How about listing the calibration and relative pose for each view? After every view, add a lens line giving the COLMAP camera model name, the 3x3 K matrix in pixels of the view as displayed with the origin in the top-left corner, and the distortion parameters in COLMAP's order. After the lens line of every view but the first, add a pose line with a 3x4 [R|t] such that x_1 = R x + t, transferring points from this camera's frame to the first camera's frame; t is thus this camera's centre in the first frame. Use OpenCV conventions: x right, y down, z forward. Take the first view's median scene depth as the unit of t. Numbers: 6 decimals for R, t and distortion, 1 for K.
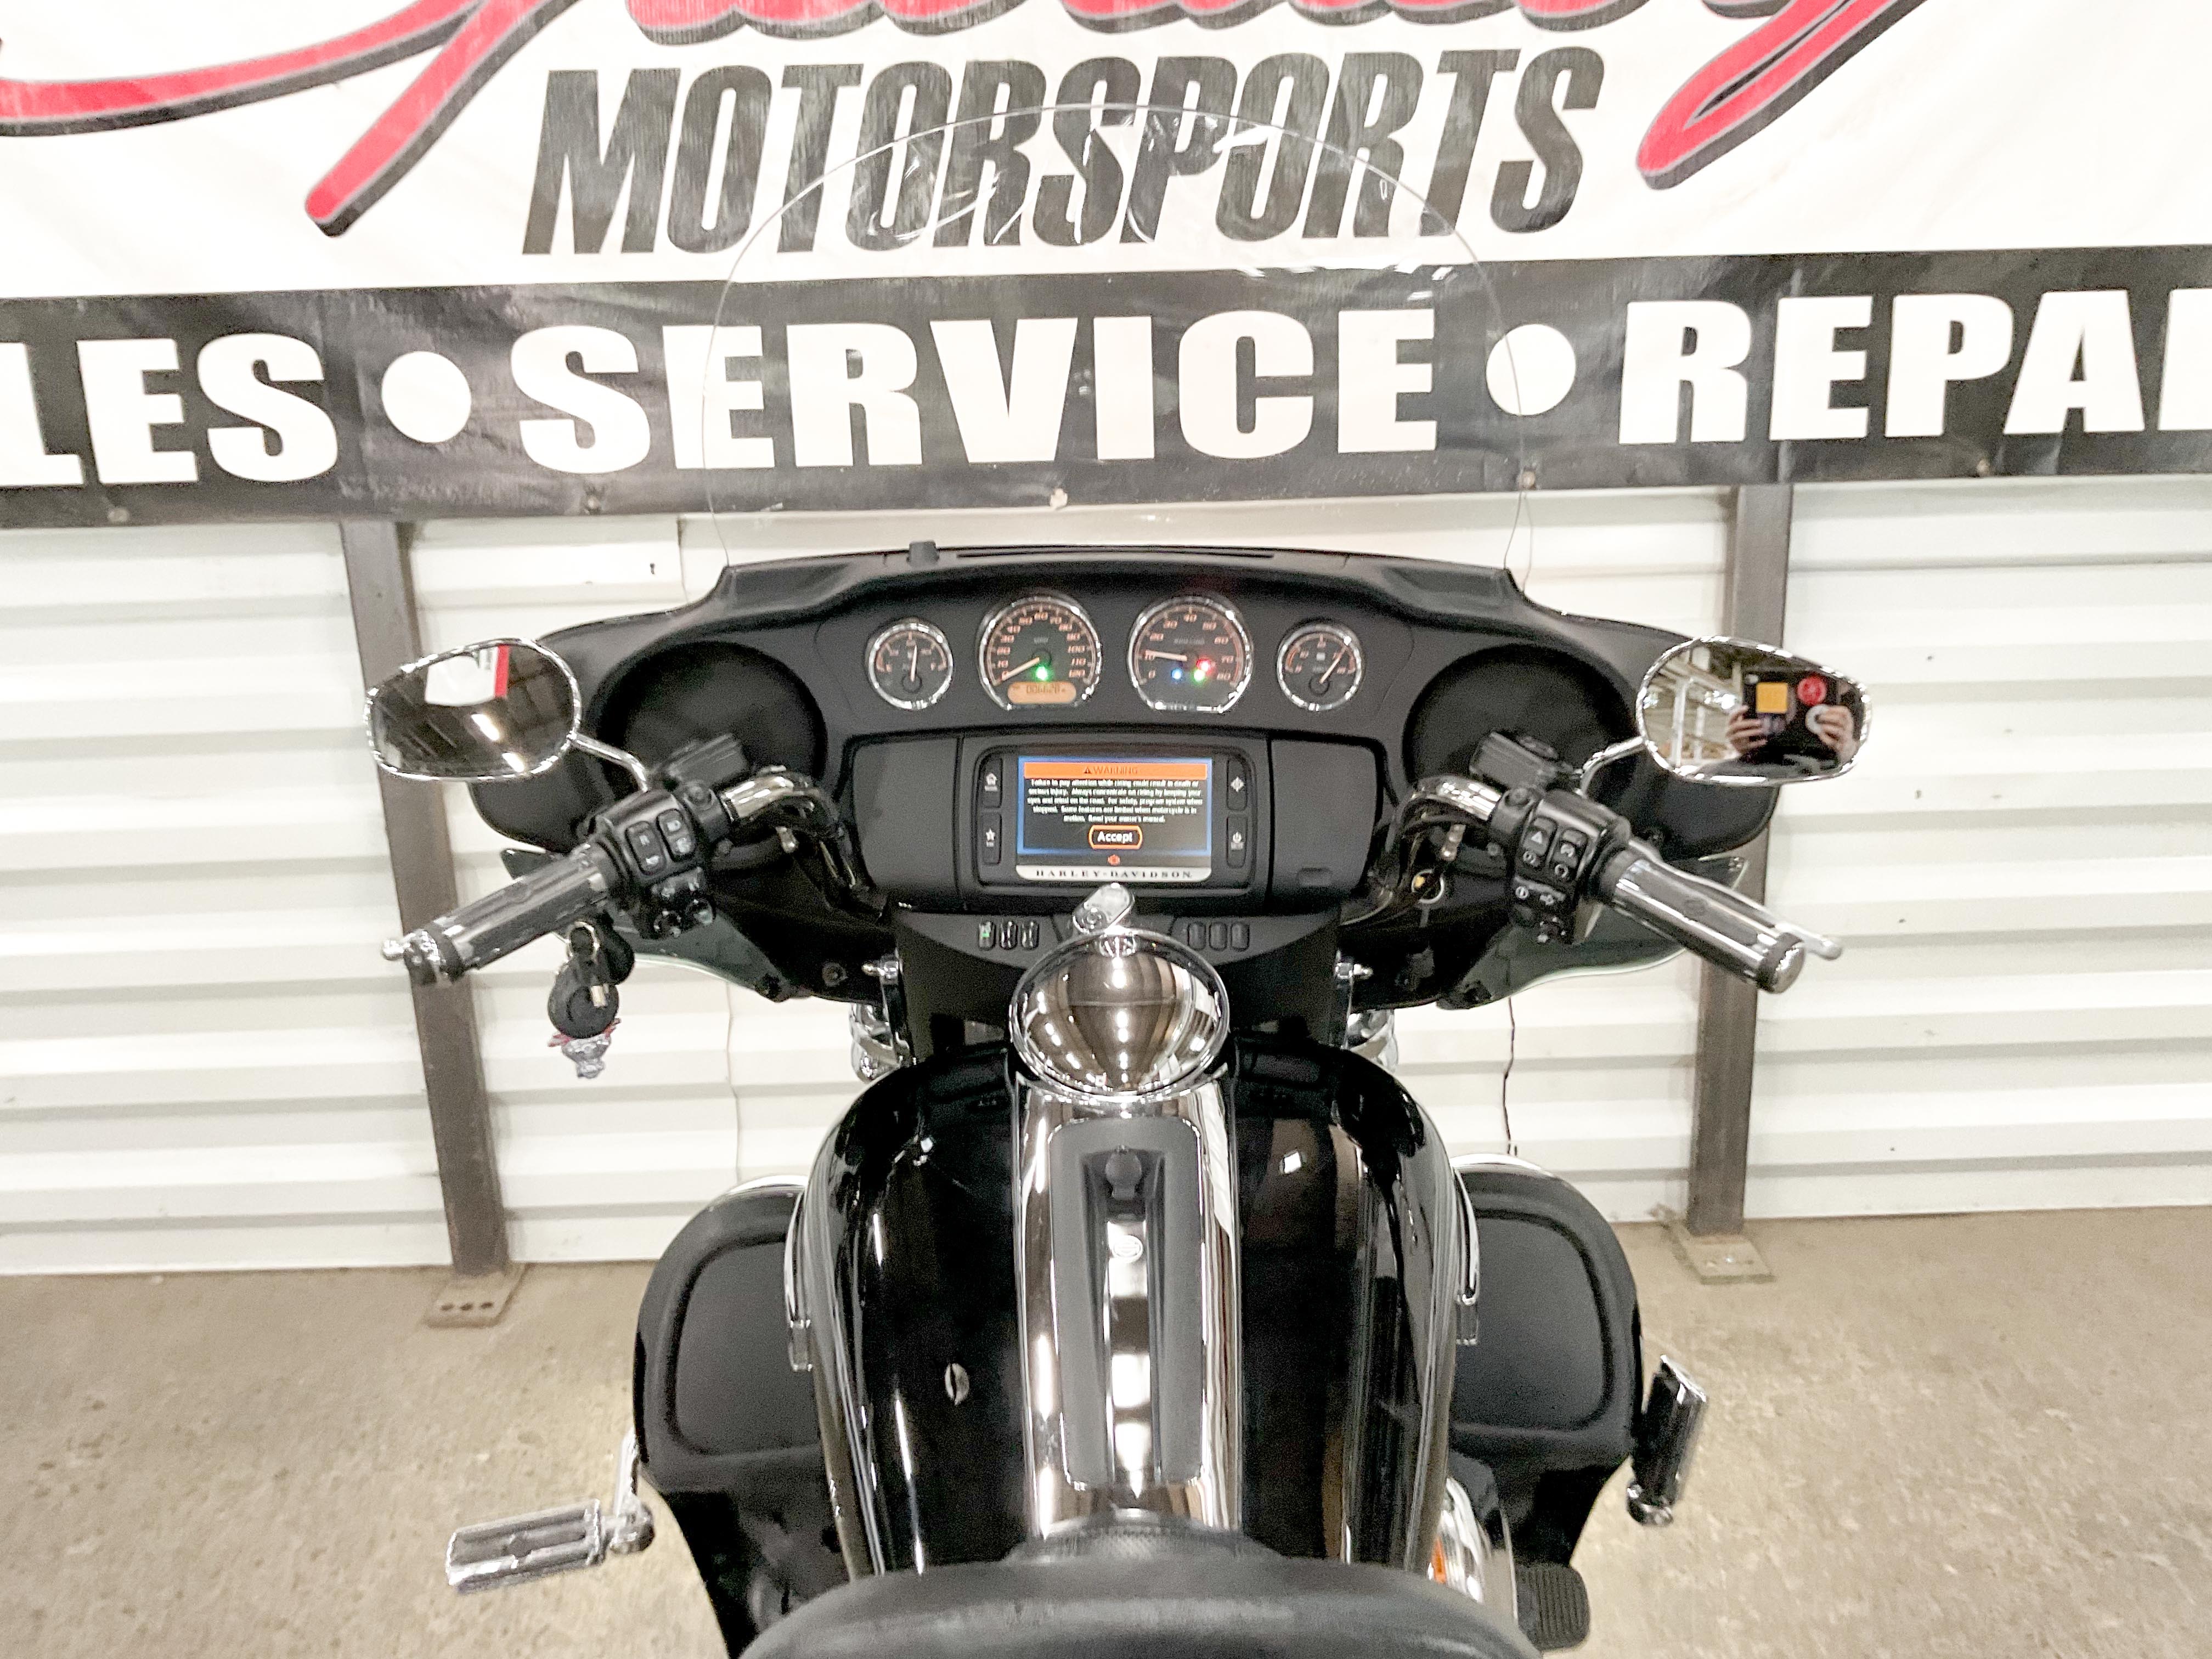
lens RADIAL K [[1835.3, 0, 1104.4], [0, 1835.3, 795.5], [0, 0, 1]] dist [0.010717, -0.063542]
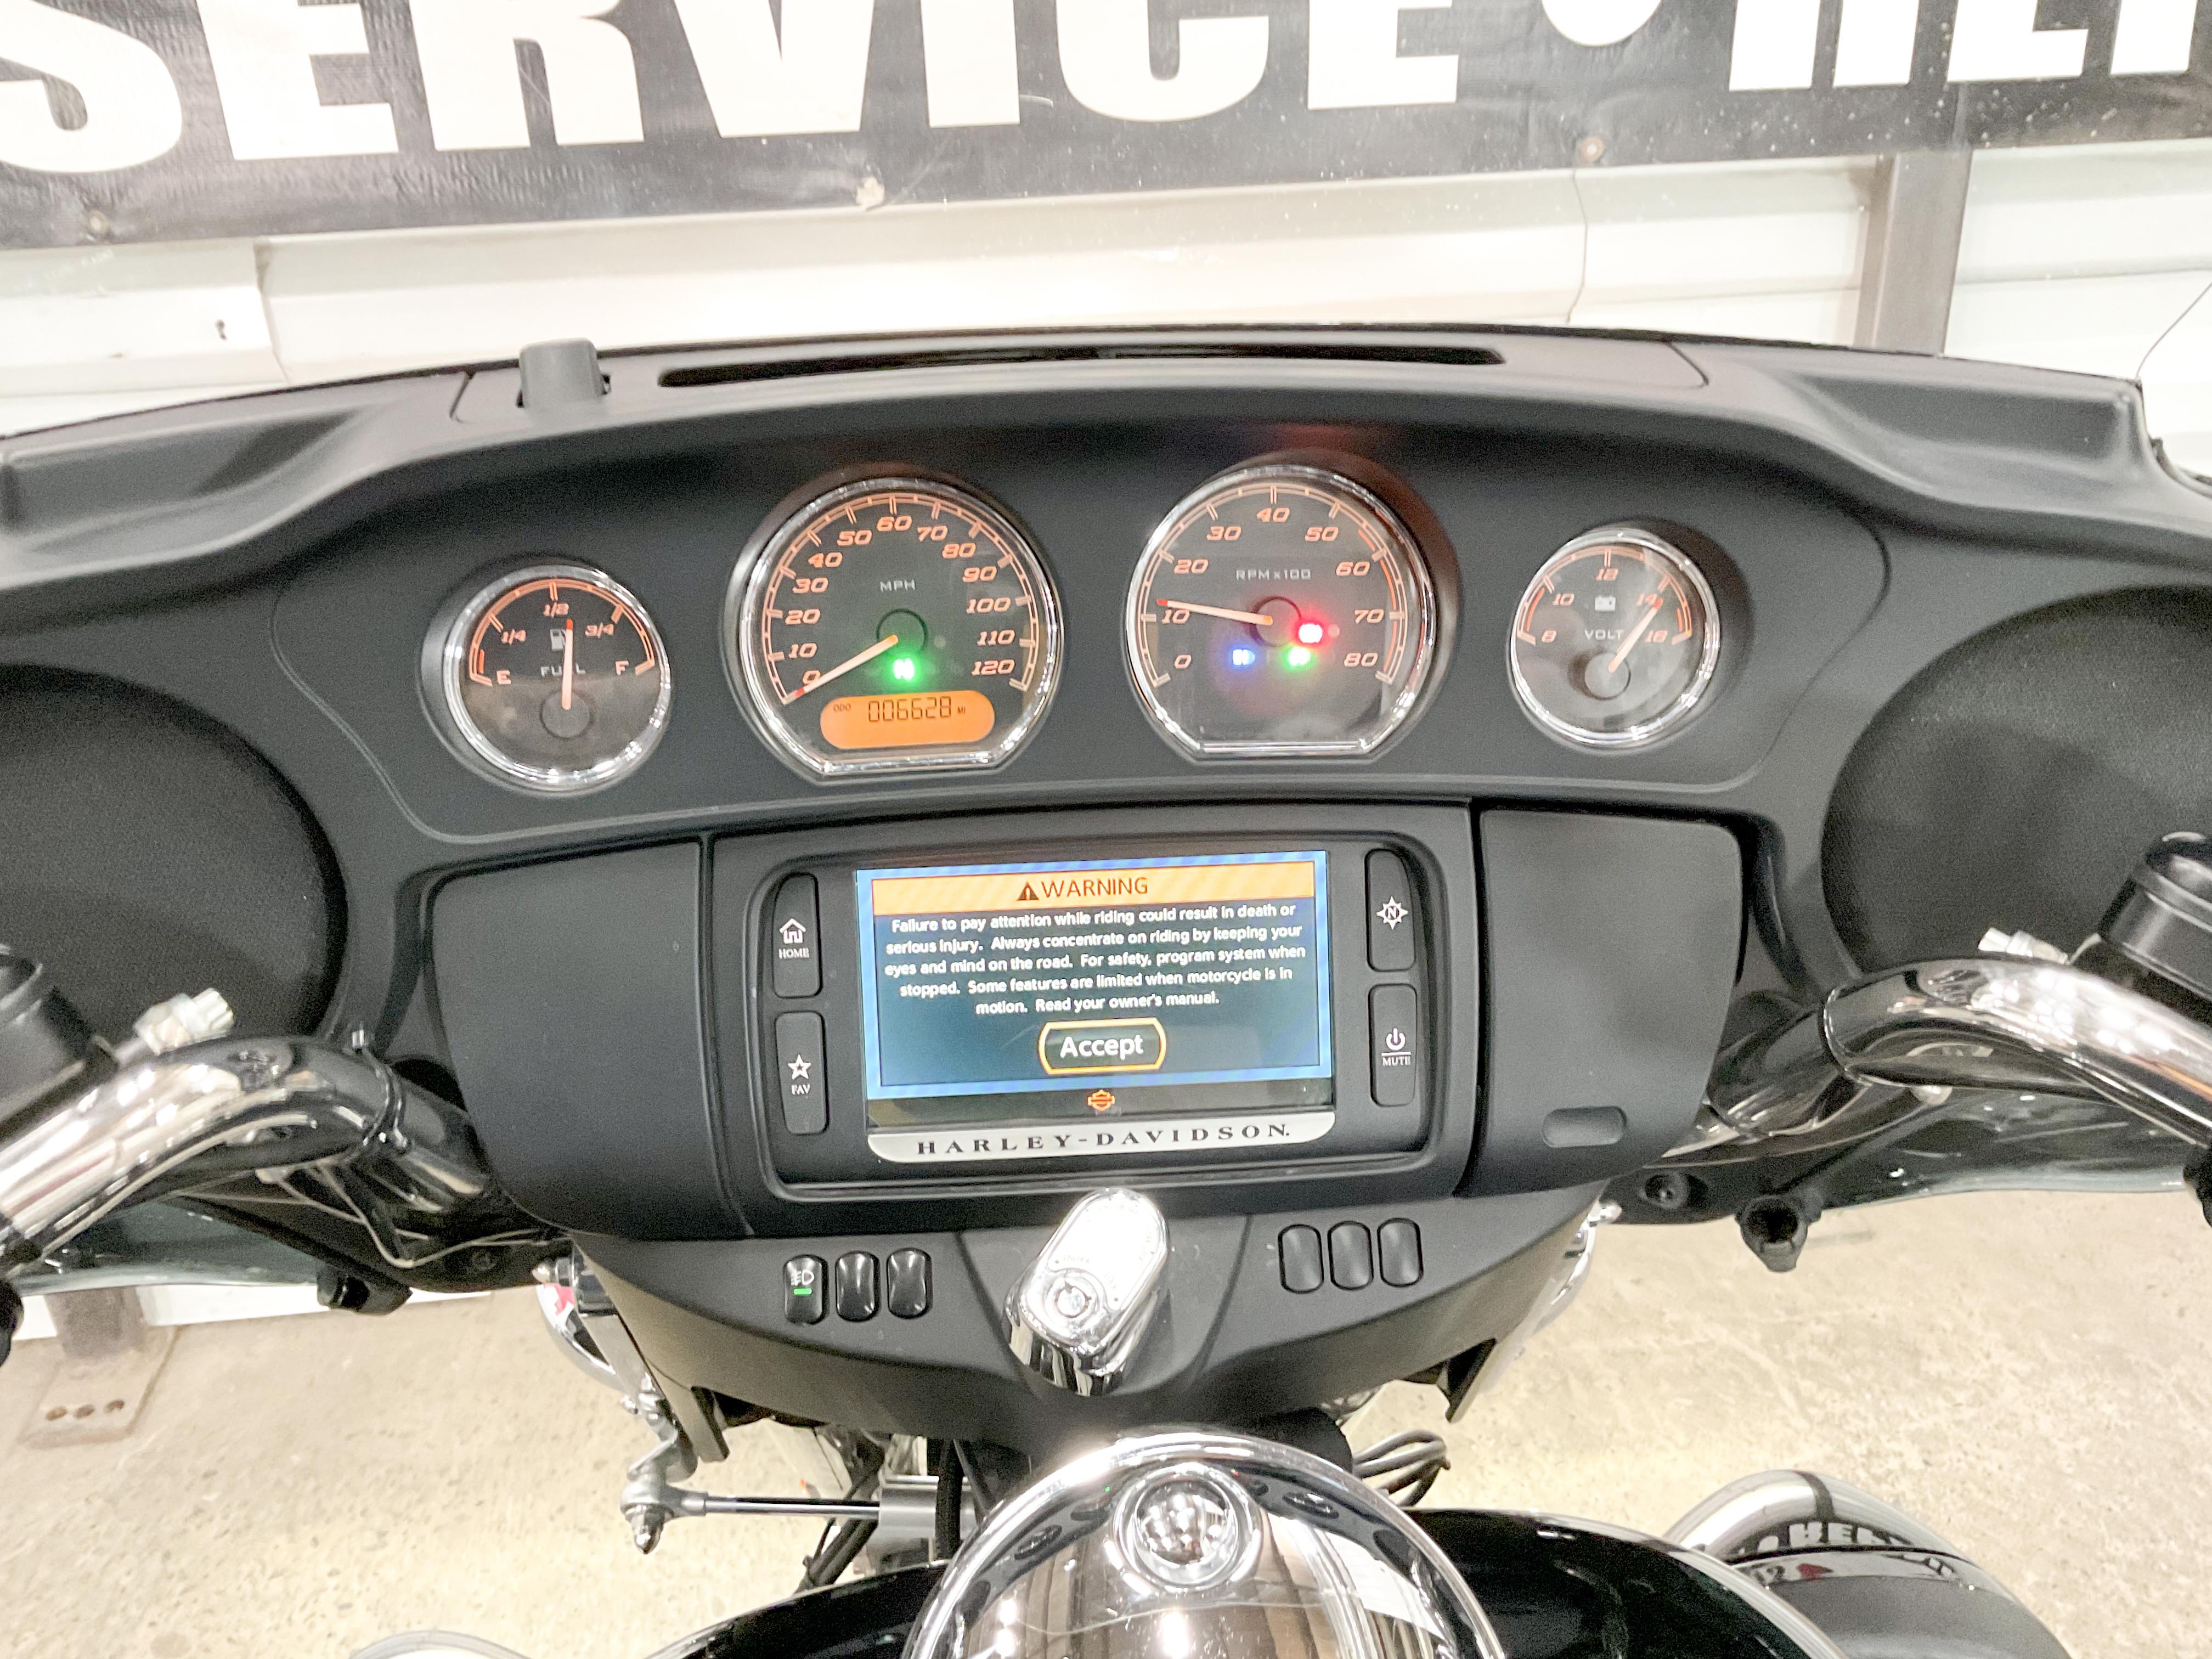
lens RADIAL K [[1998.5, 0, 1137.1], [0, 1998.5, 834.5], [0, 0, 1]] dist [-0.038639, 0.008237]
pose [[0.993226, -0.054843, 0.102447, -0.016729], [0.038103, 0.986586, 0.158736, -0.053954], [-0.109778, -0.153757, 0.981992, 0.312858]]
